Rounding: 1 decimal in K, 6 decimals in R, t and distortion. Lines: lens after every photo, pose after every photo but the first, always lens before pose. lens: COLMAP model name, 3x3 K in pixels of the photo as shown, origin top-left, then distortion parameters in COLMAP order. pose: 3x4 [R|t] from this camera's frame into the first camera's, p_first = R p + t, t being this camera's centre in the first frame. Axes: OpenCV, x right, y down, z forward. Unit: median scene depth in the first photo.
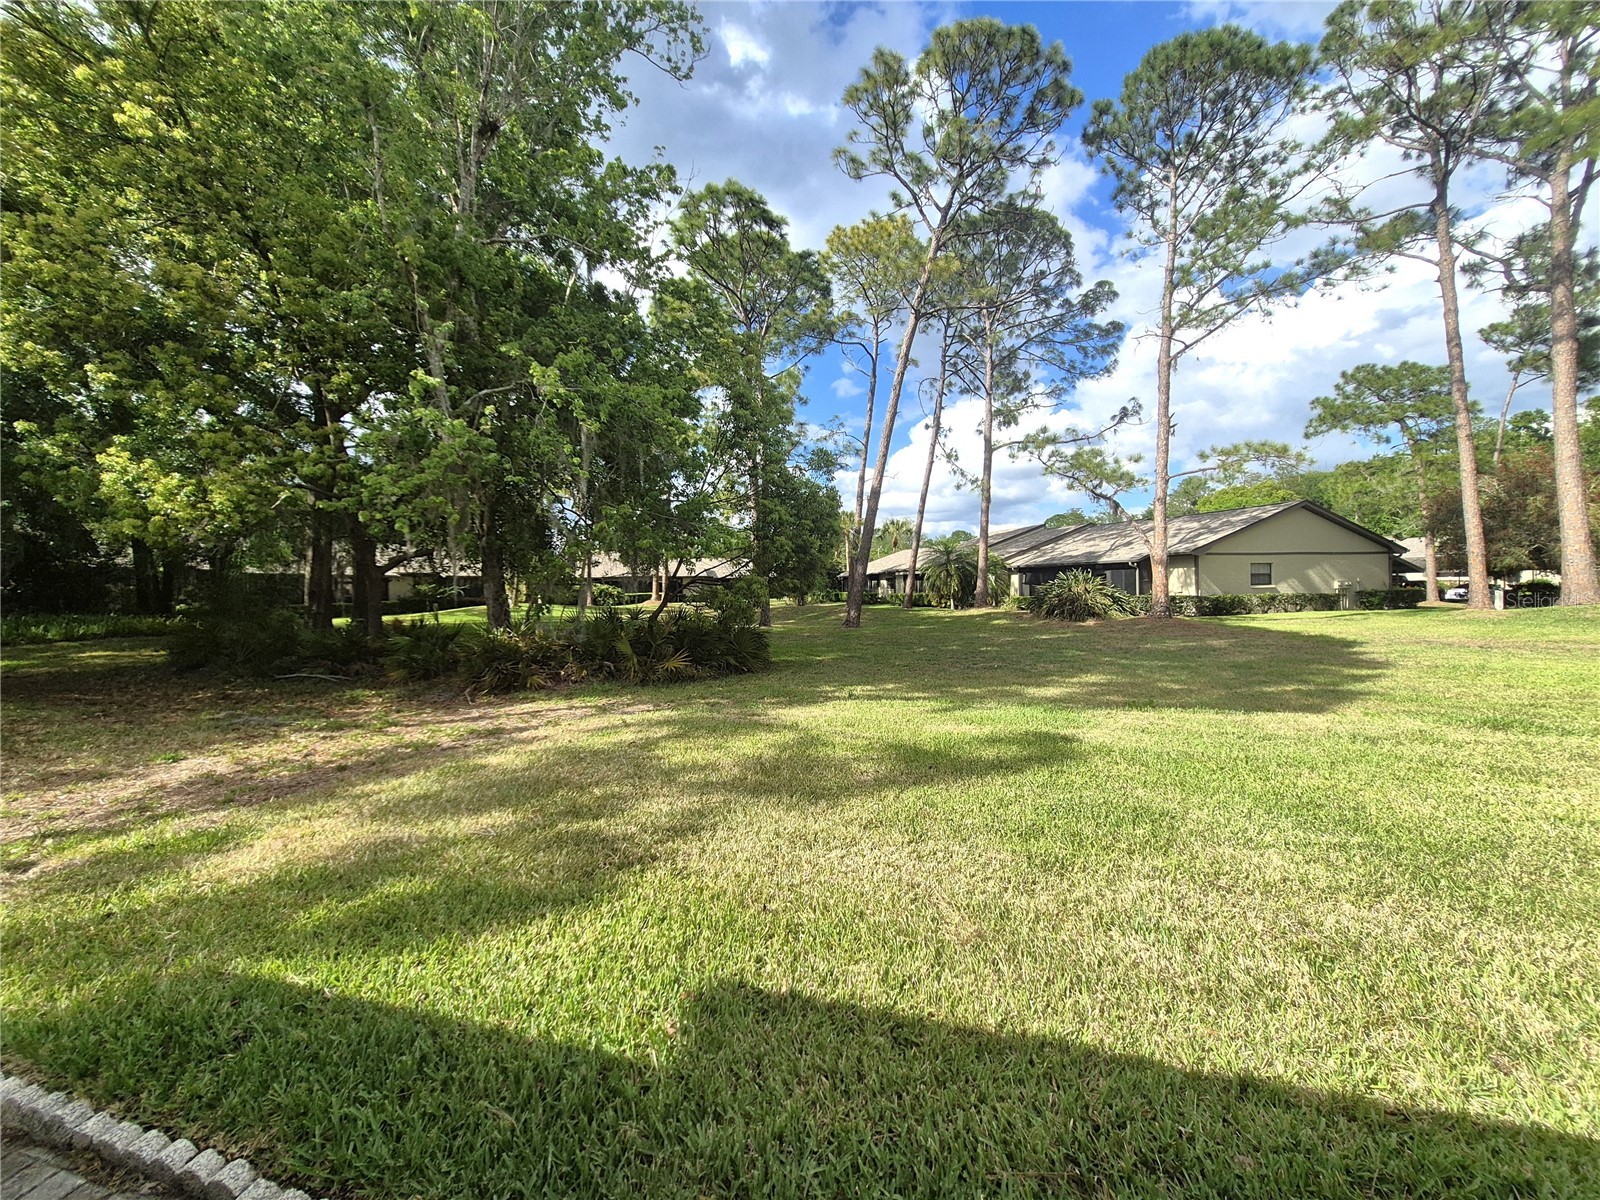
lens RADIAL K [[629.3, 0, 802.3], [0, 629.3, 597.4], [0, 0, 1]] dist [0.005698, 0.000366]
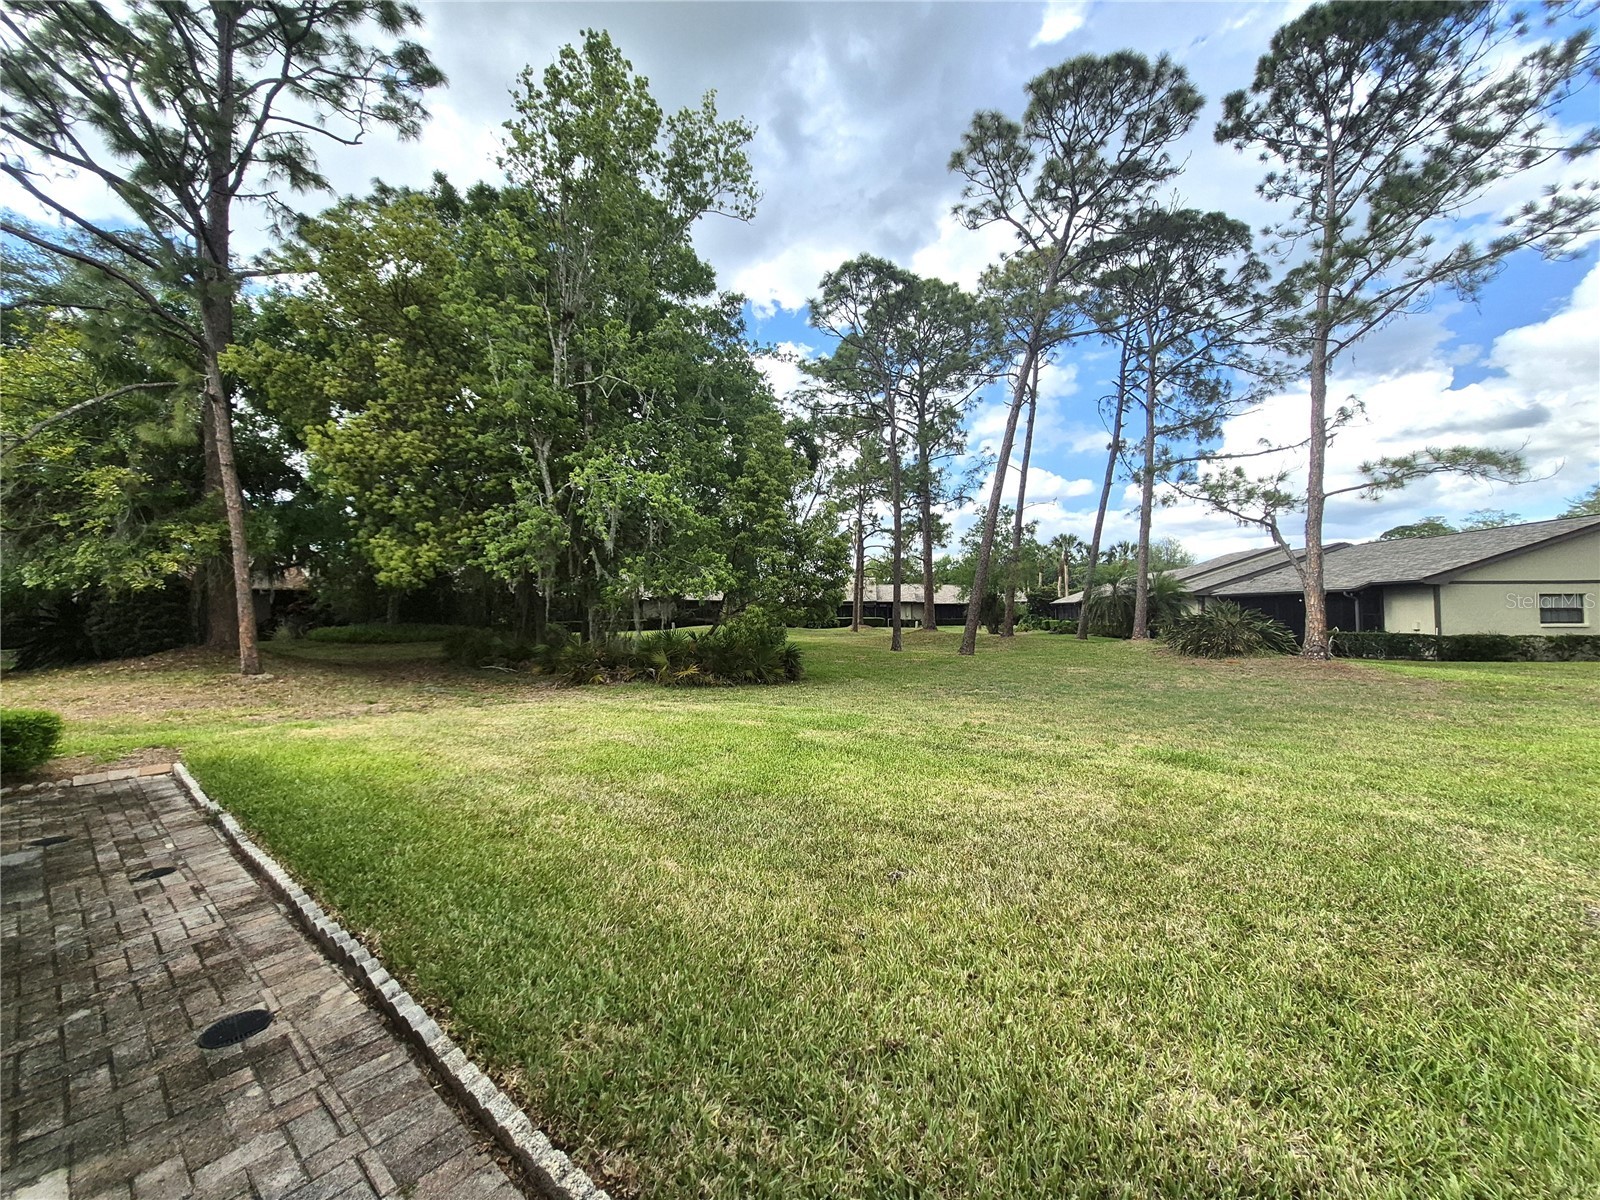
lens RADIAL K [[629.3, 0, 799.6], [0, 629.3, 600.5], [0, 0, 1]] dist [0.005698, 0.000366]
pose [[0.918706, 0.011341, -0.394780, 0.237513], [-0.024496, 0.999299, -0.028299, -0.003886], [0.394183, 0.035669, 0.918340, -0.063800]]
